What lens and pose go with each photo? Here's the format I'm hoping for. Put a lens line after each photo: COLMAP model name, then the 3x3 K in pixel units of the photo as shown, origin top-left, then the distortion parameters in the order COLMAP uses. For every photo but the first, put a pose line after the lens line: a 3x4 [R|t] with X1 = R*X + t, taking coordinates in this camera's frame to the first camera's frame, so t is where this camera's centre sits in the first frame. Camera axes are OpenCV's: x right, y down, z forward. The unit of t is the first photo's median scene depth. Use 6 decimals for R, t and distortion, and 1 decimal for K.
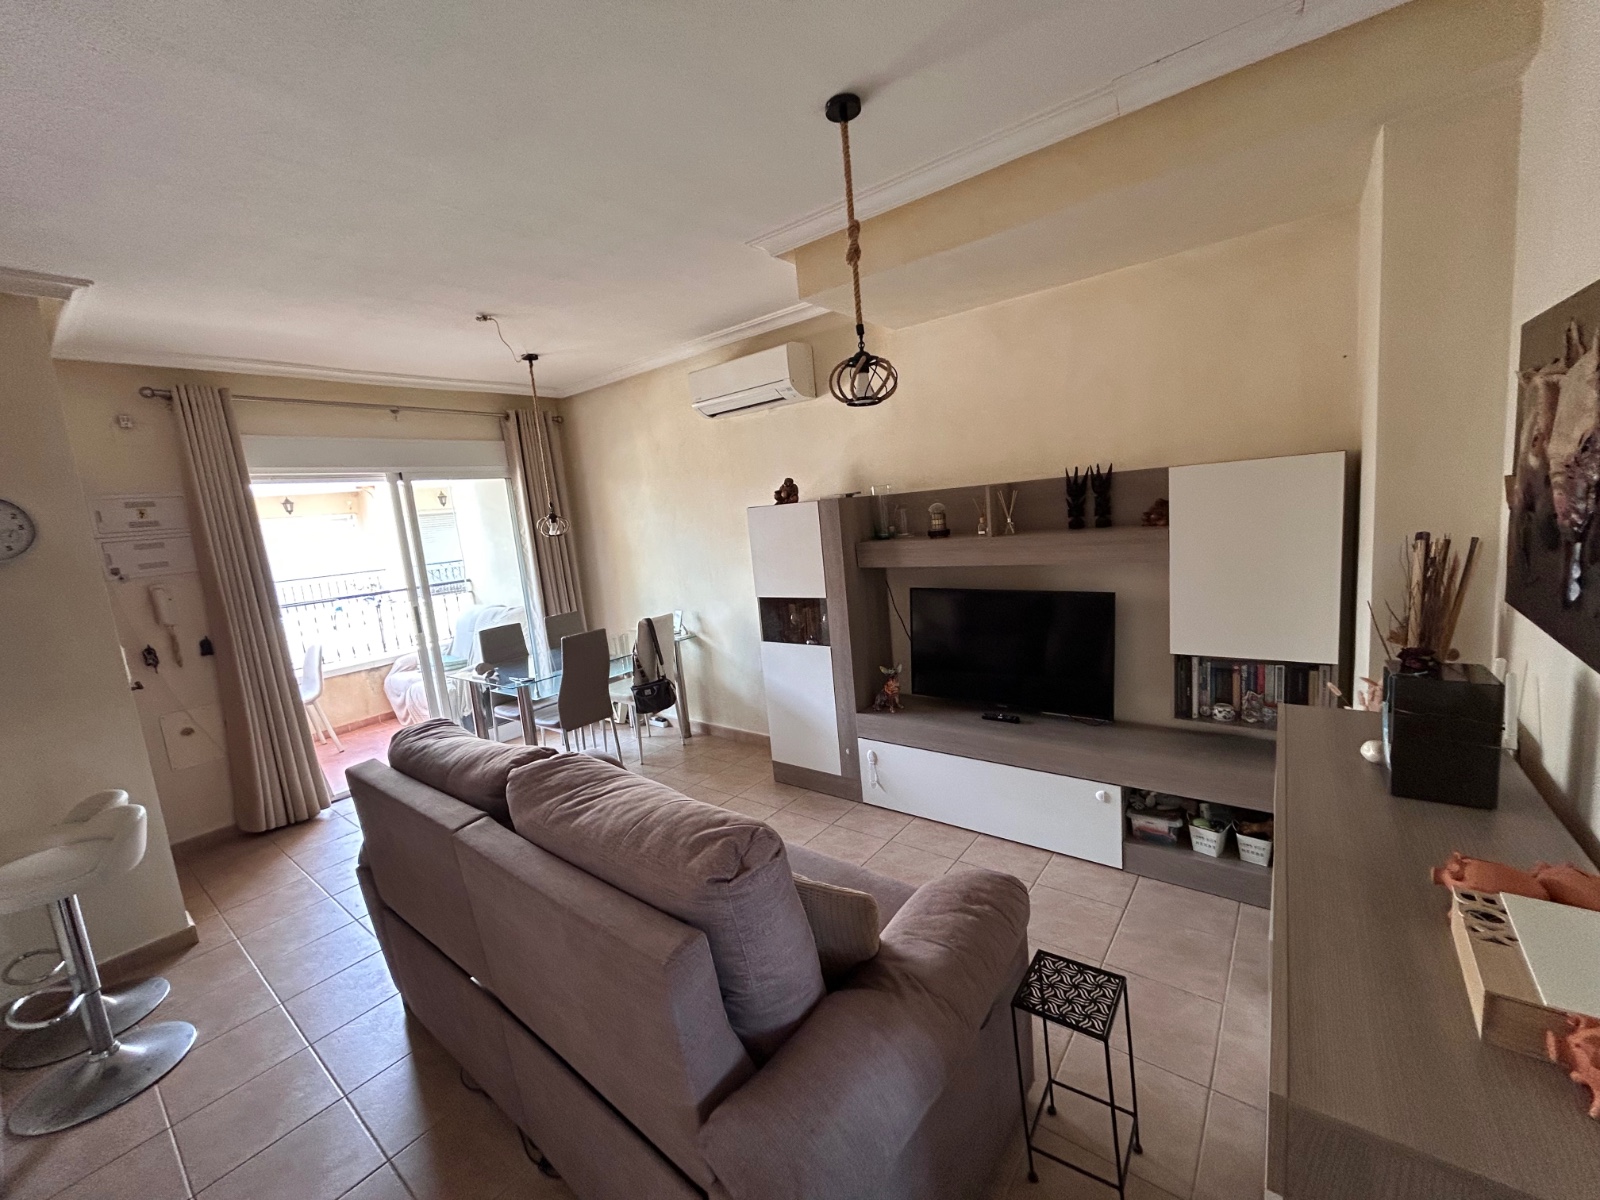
lens RADIAL K [[641.7, 0, 794.4], [0, 641.7, 597.9], [0, 0, 1]] dist [0.000084, -0.000046]
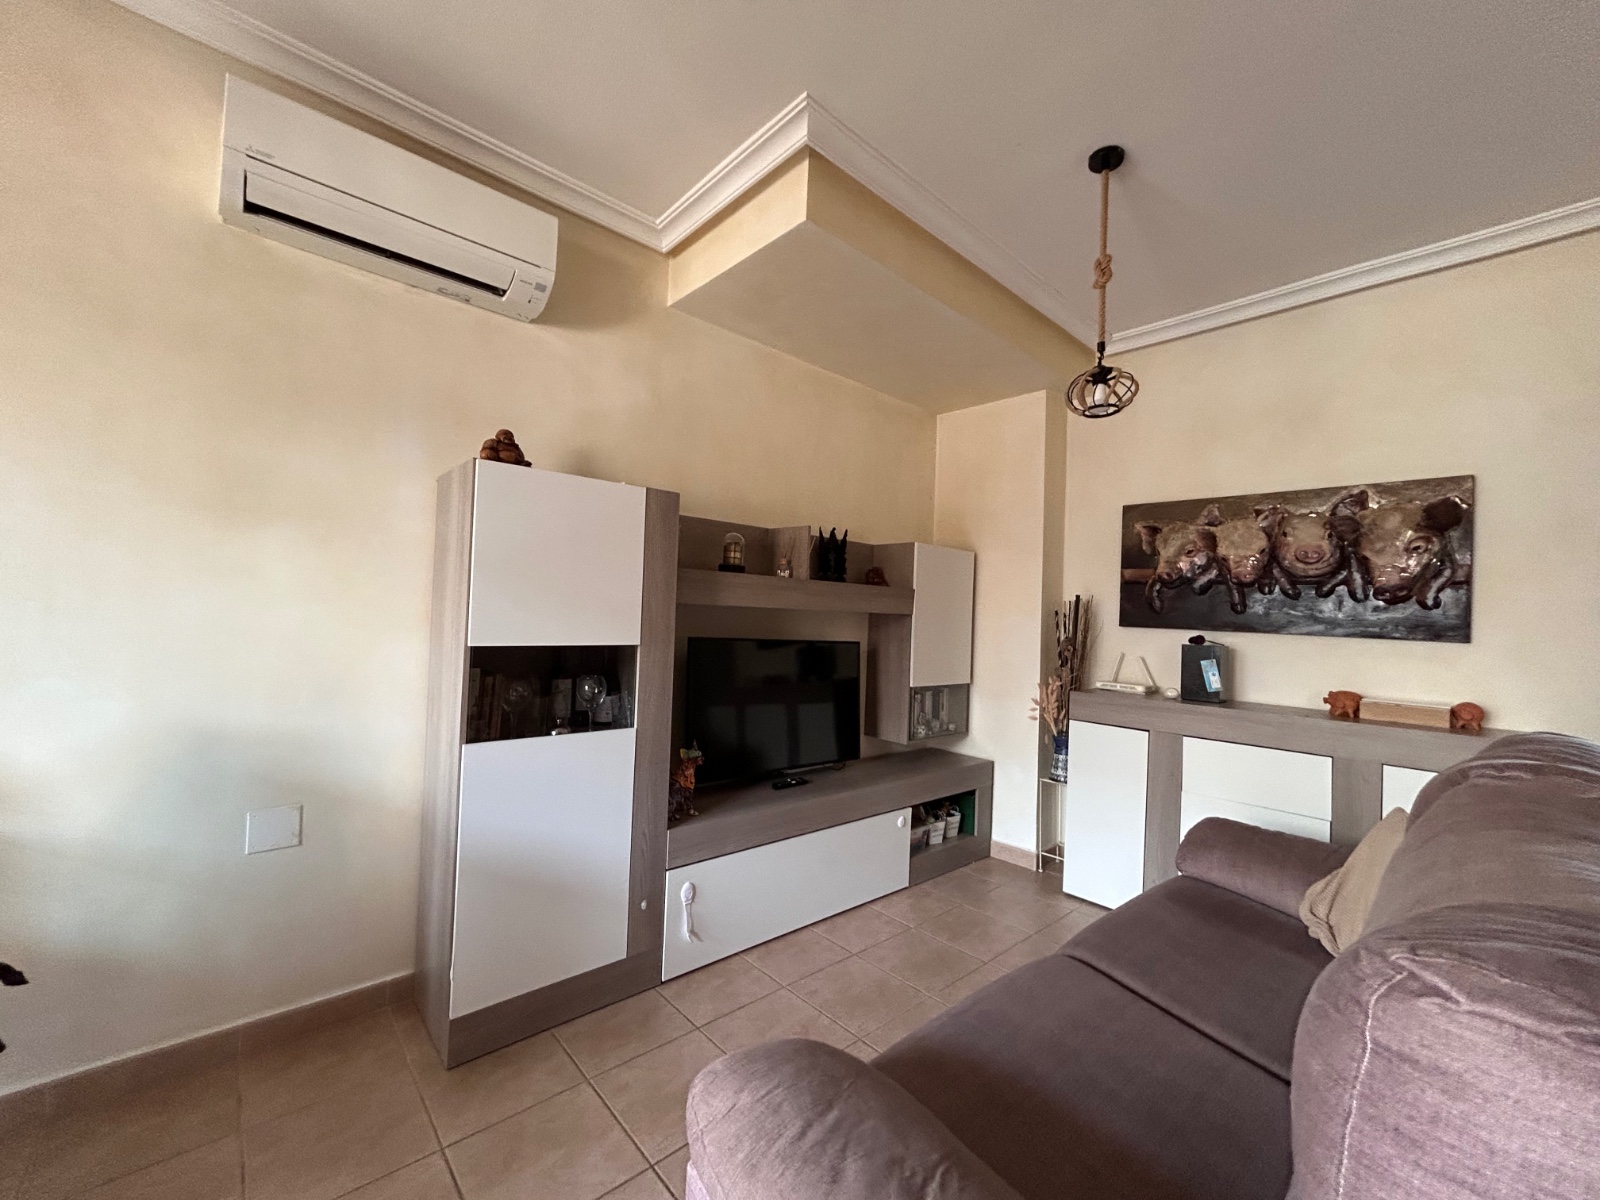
lens RADIAL K [[641.7, 0, 798.4], [0, 641.7, 594.0], [0, 0, 1]] dist [0.000084, -0.000046]
pose [[0.162388, 0.131332, 0.977948, -0.521886], [0.082984, 0.985774, -0.146162, 0.053252], [-0.983231, 0.104889, 0.149180, 0.745563]]
